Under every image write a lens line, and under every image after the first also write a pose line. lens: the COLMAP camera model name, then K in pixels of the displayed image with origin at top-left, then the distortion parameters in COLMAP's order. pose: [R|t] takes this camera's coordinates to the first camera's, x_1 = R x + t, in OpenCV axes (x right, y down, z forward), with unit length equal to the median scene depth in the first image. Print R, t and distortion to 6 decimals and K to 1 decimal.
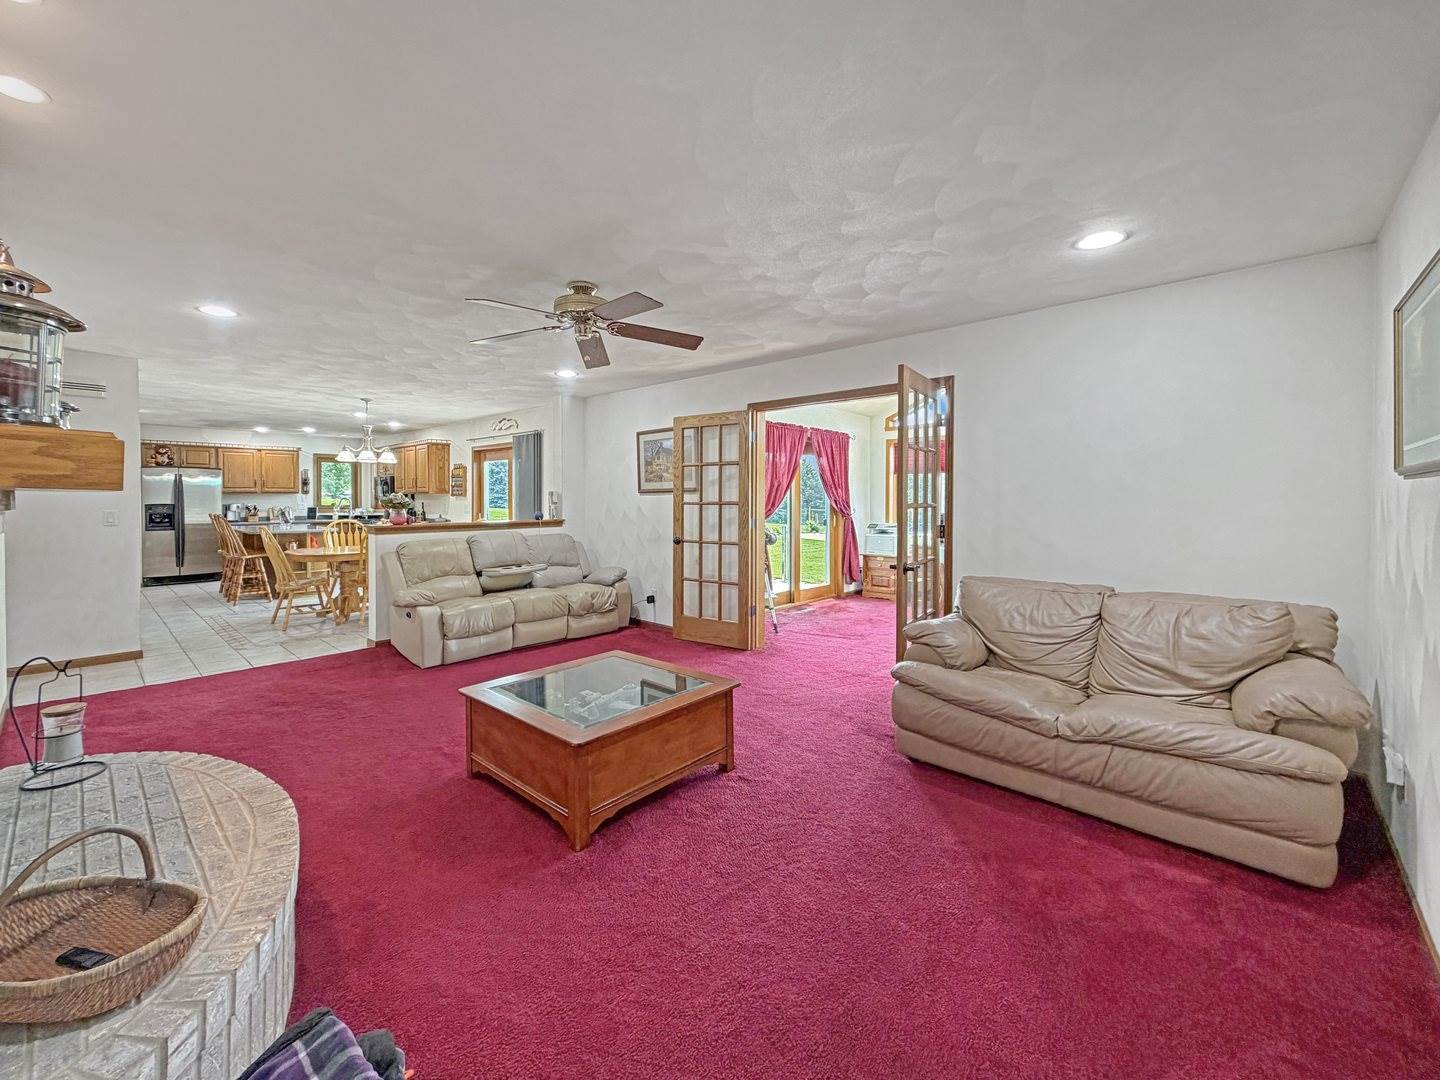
lens RADIAL K [[590.7, 0, 710.3], [0, 590.7, 508.8], [0, 0, 1]] dist [0.000653, -0.000254]
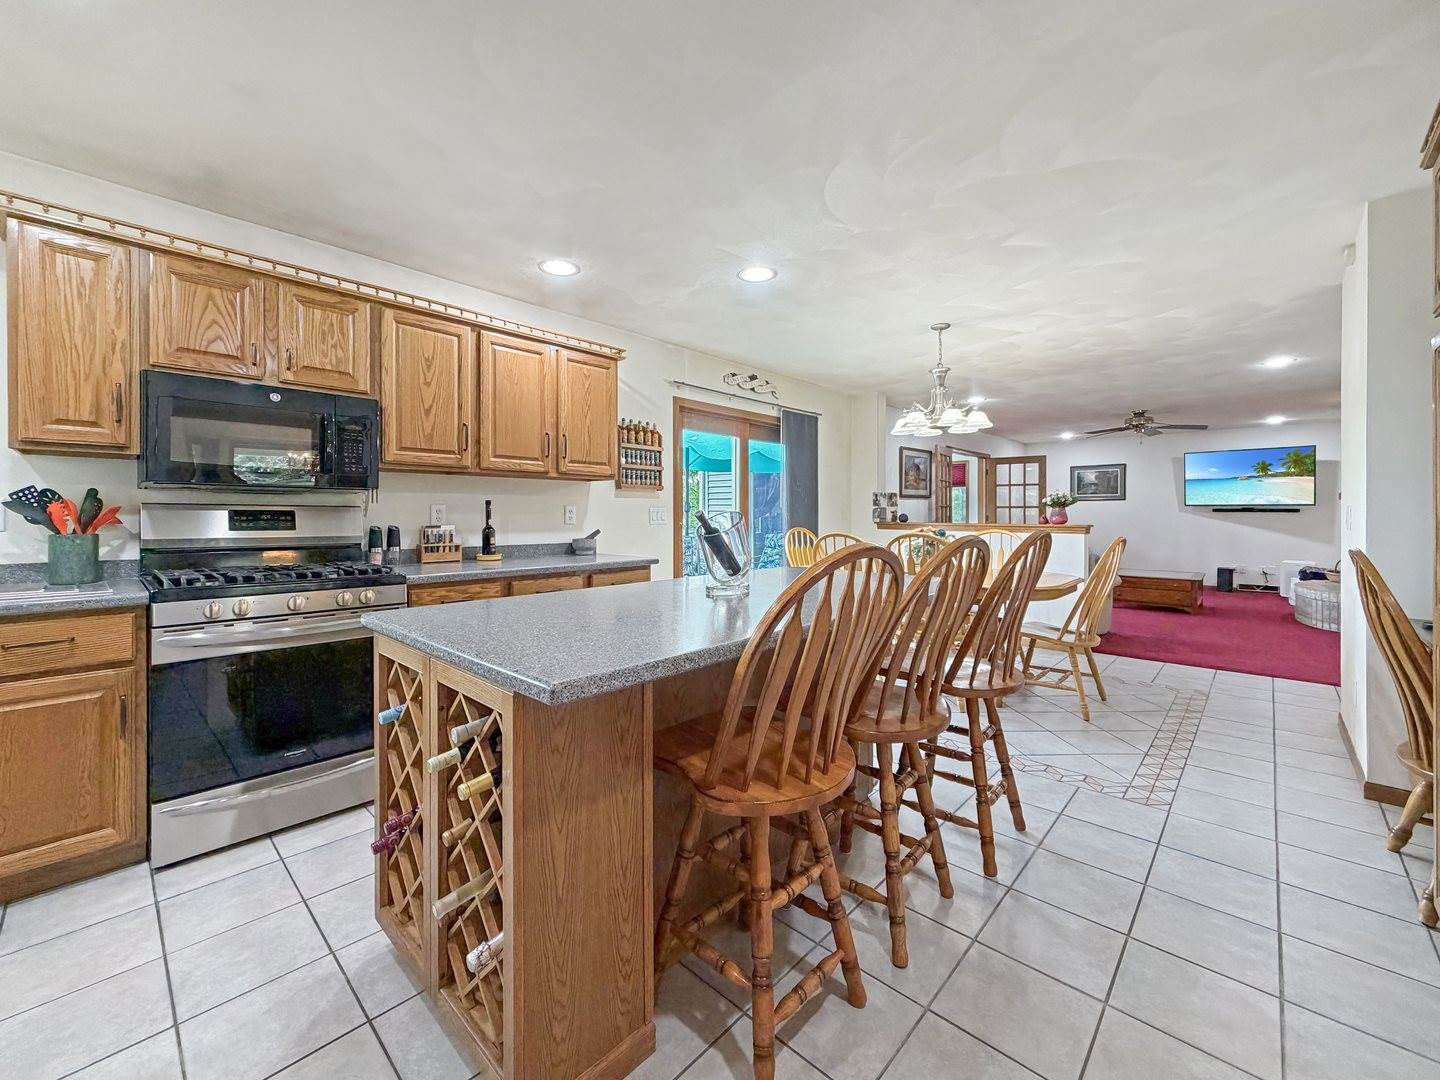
lens RADIAL K [[585.9, 0, 715.9], [0, 585.9, 519.2], [0, 0, 1]] dist [0.000623, -0.000309]
pose [[0.007757, -0.009541, 0.999924, -0.904275], [0.017215, 0.999808, 0.009406, -0.000298], [-0.999822, 0.017141, 0.007920, 0.943687]]
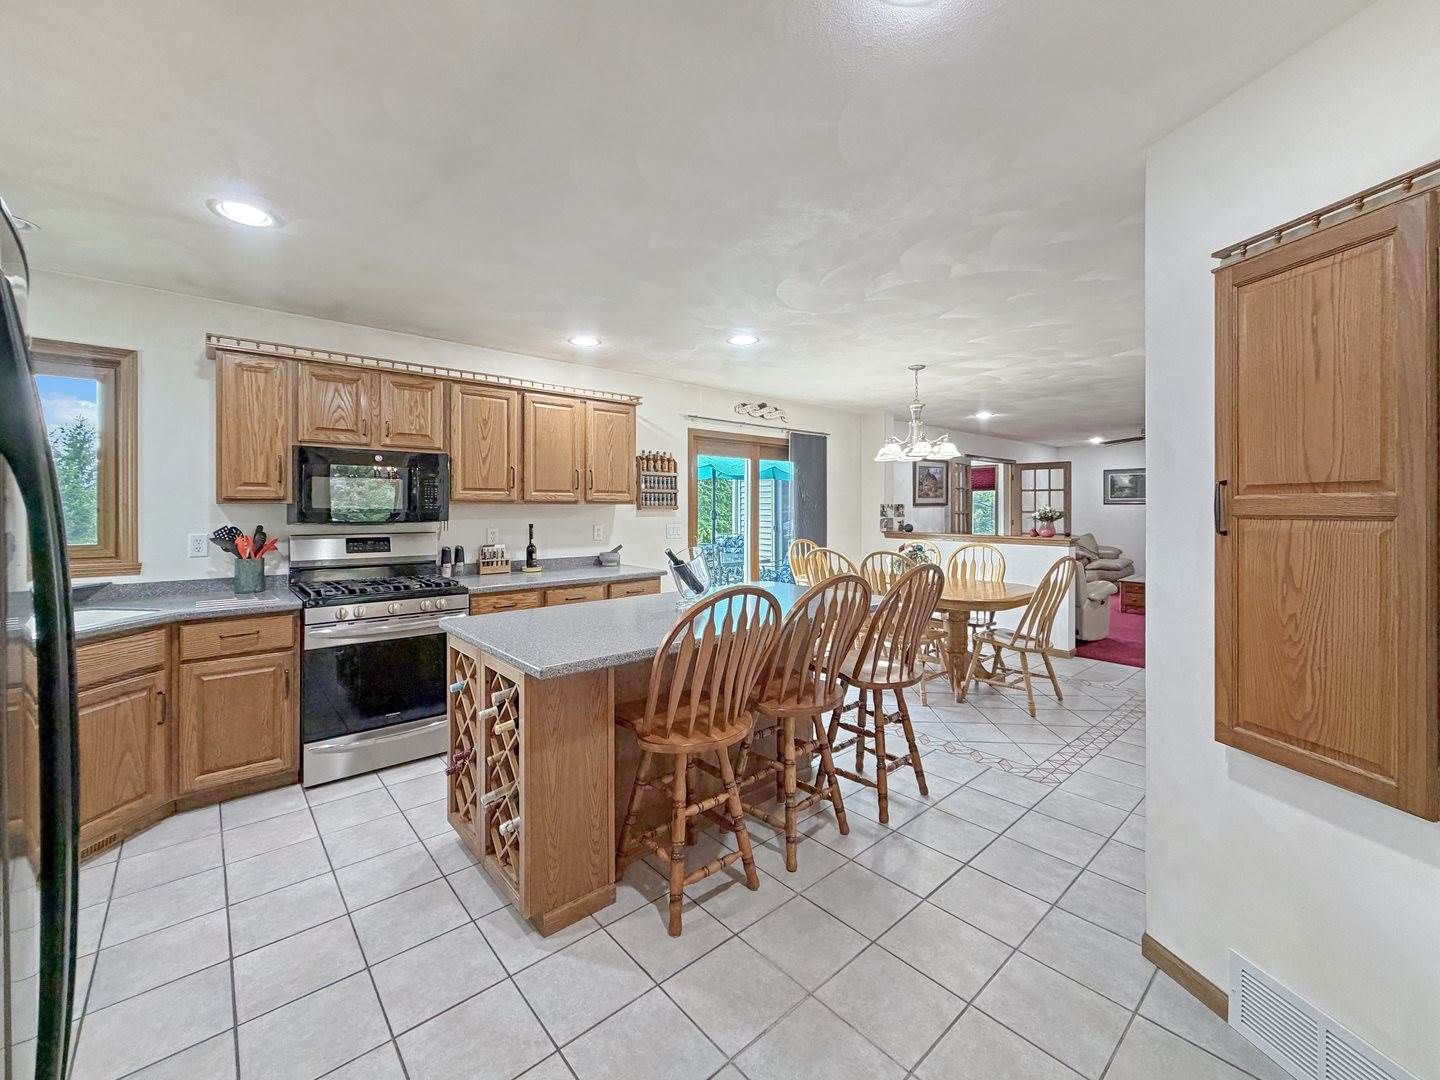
lens RADIAL K [[590.7, 0, 710.3], [0, 590.7, 508.8], [0, 0, 1]] dist [0.000653, -0.000254]
pose [[0.108642, -0.004582, 0.994070, -0.987132], [0.017817, 0.999838, 0.002662, -0.022238], [-0.993921, 0.017422, 0.108706, 0.896963]]
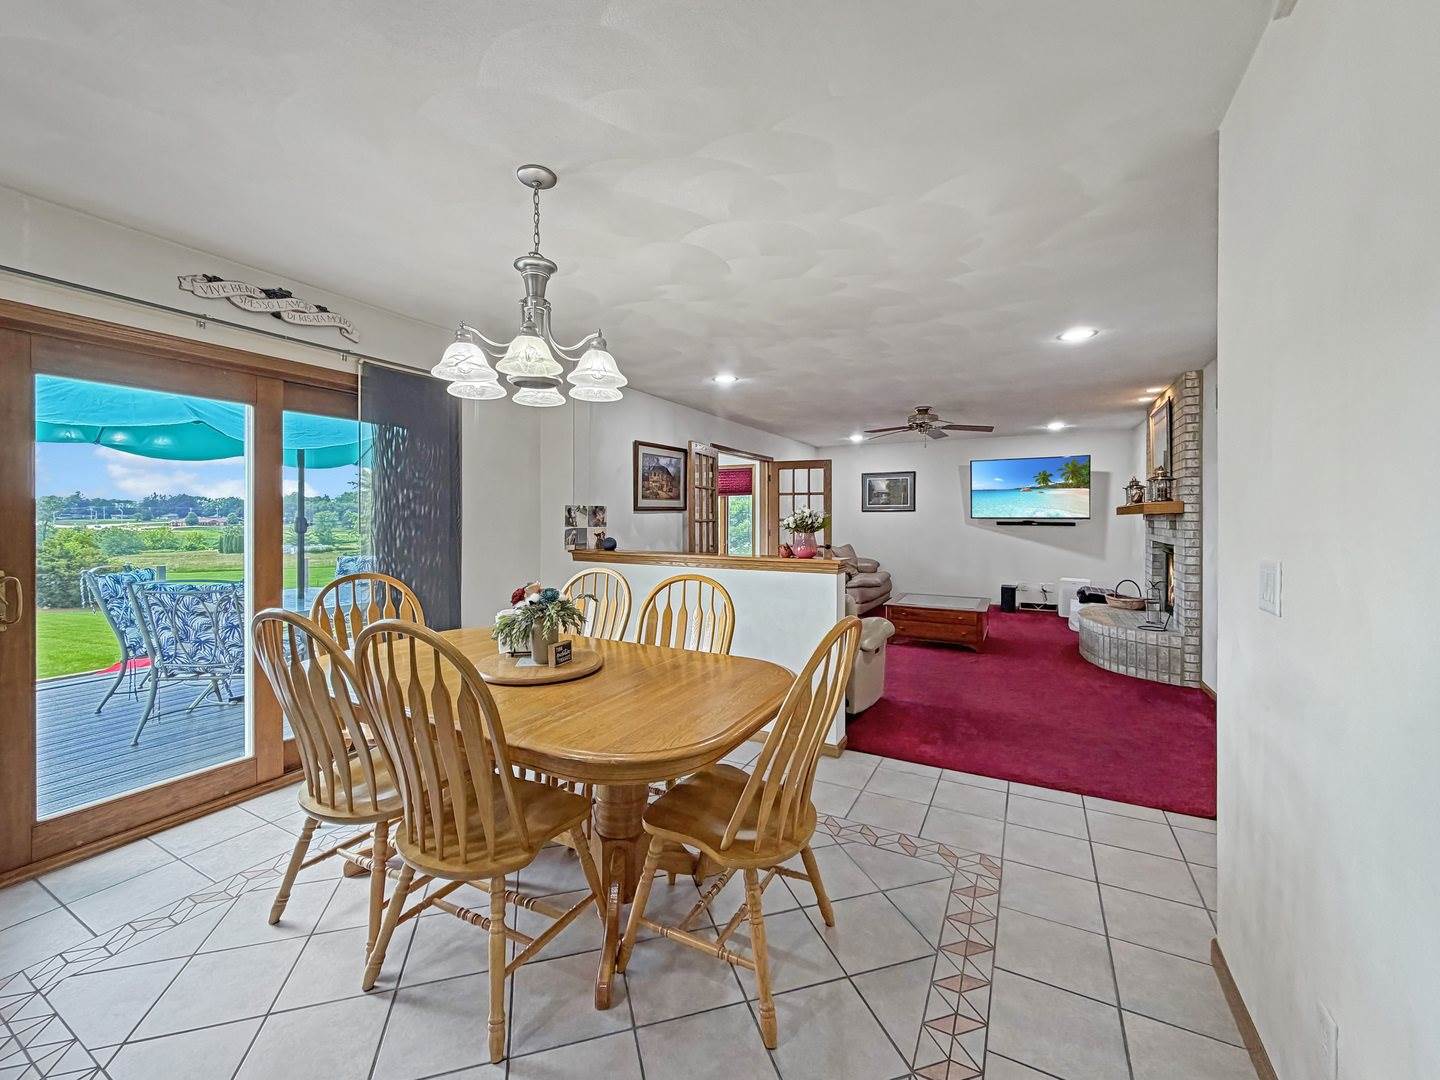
lens RADIAL K [[585.0, 0, 708.0], [0, 585.0, 523.1], [0, 0, 1]] dist [0.000632, -0.000074]
pose [[-0.239500, -0.010375, 0.970841, -0.678174], [0.016287, 0.999759, 0.014702, -0.013598], [-0.970760, 0.019334, -0.239273, 0.762130]]
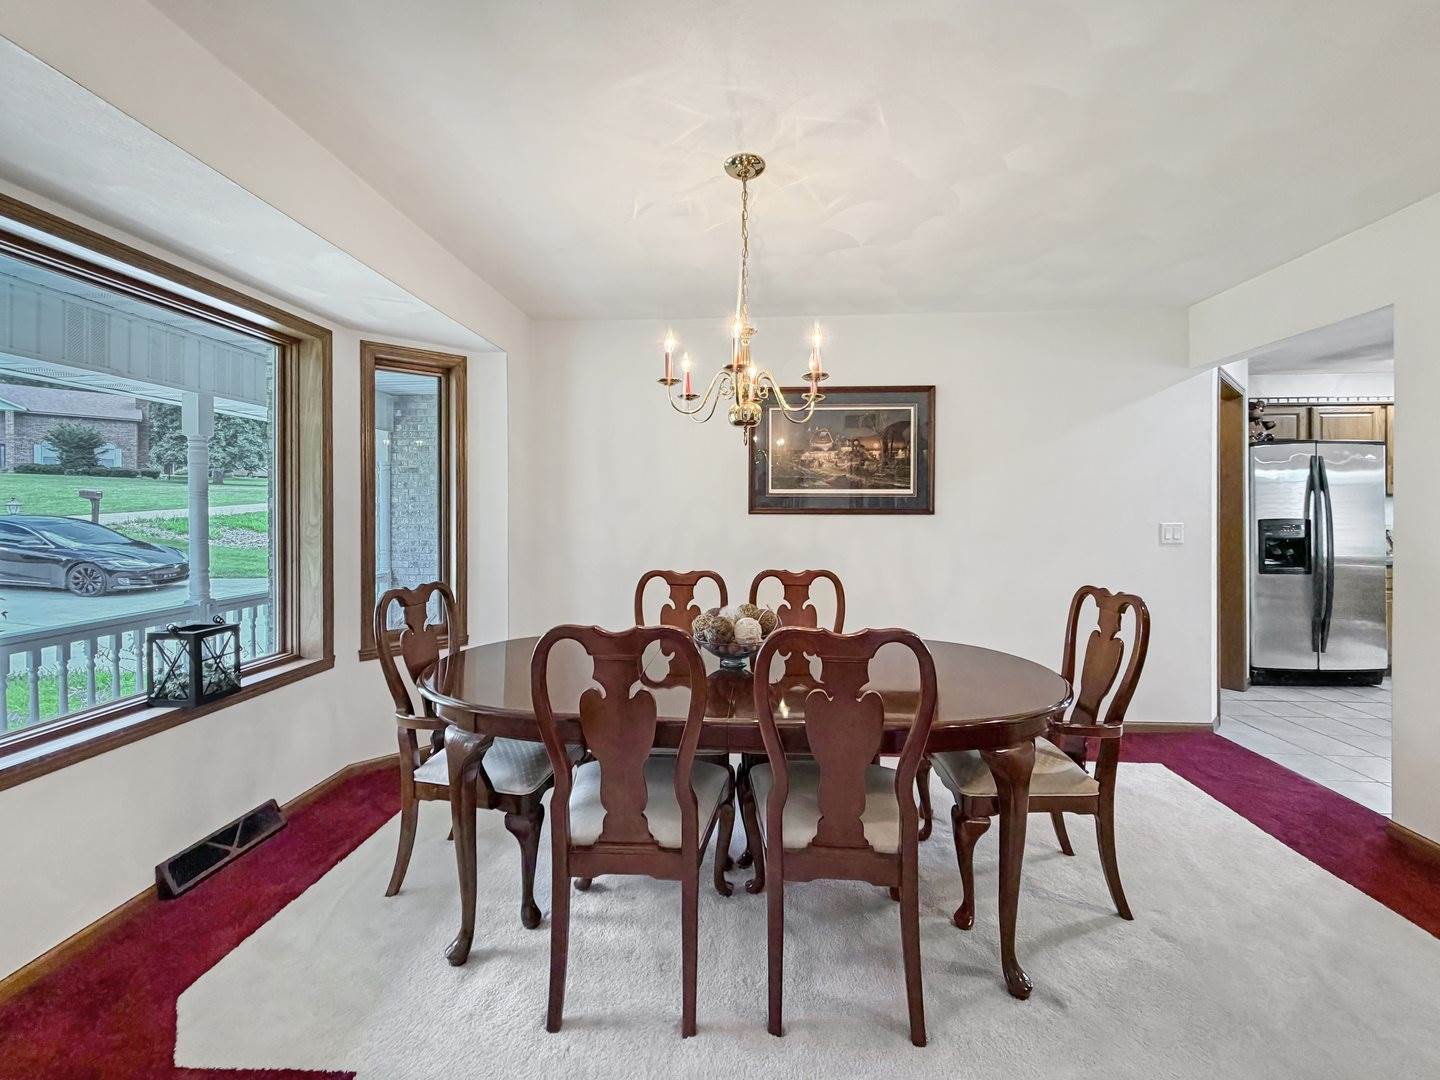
lens RADIAL K [[585.9, 0, 715.9], [0, 585.9, 519.2], [0, 0, 1]] dist [0.000623, -0.000309]
pose [[0.634783, -0.001717, -0.772688, -0.852932], [-0.009412, 0.999906, -0.009954, 0.001562], [0.772633, 0.013591, 0.634708, 0.335035]]
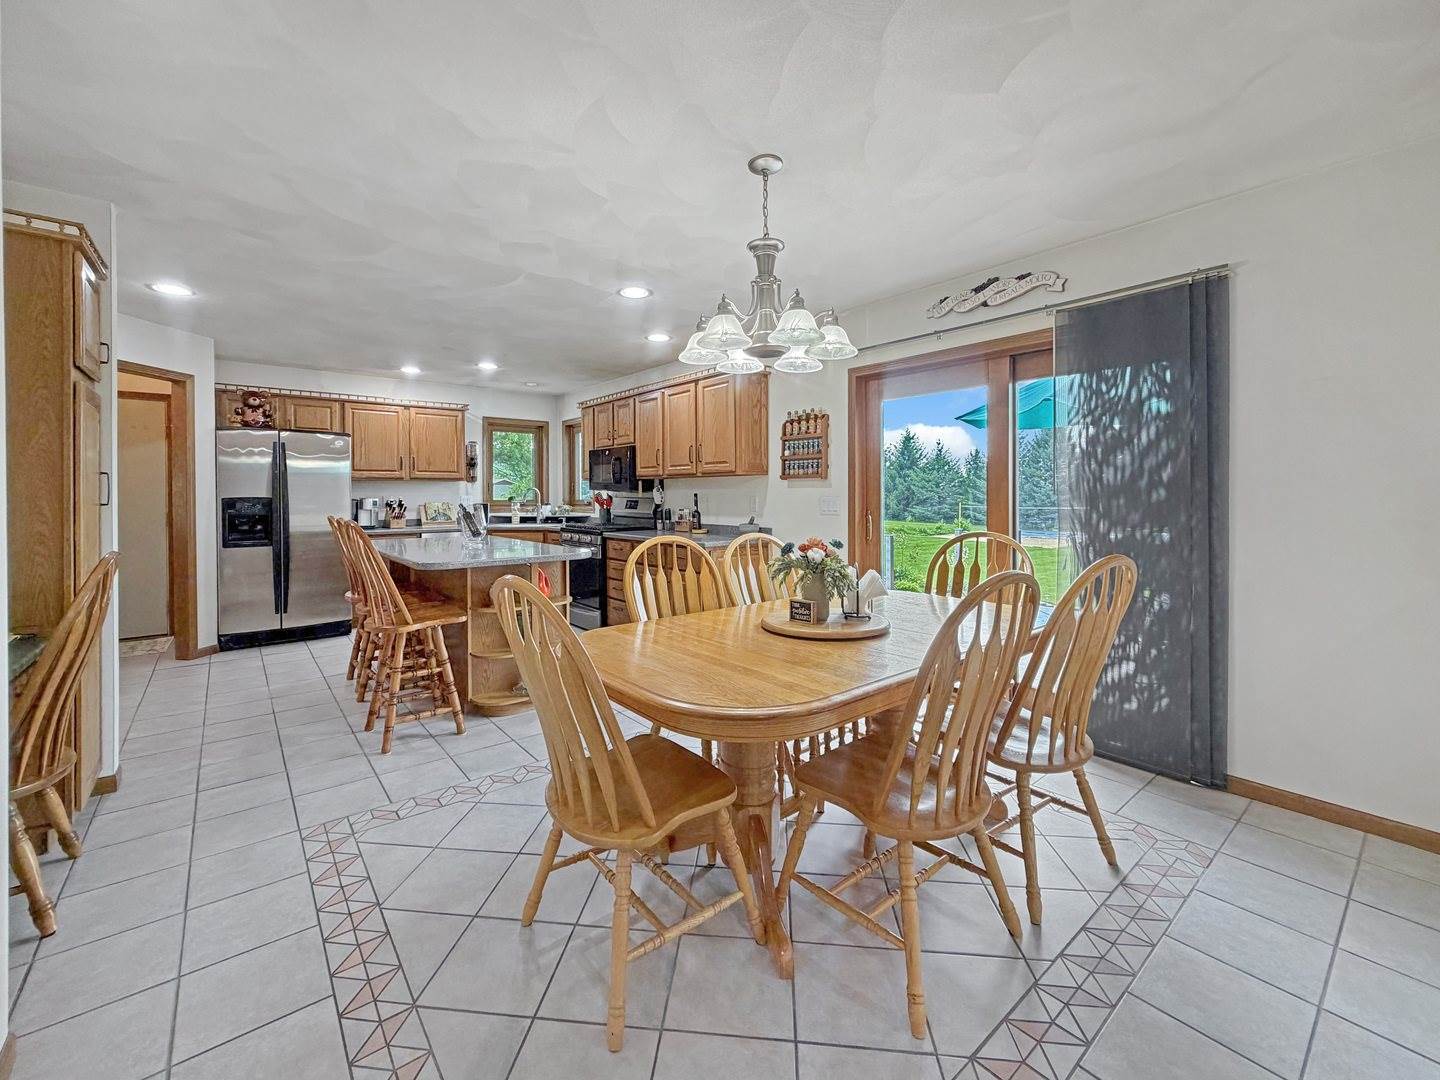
lens RADIAL K [[600.1, 0, 709.9], [0, 600.1, 501.6], [0, 0, 1]] dist [-0.000479, -0.000040]
pose [[0.989137, -0.003390, -0.146960, -0.431661], [0.002627, 0.999982, -0.005387, -0.000585], [0.146975, 0.004943, 0.989128, 0.518355]]
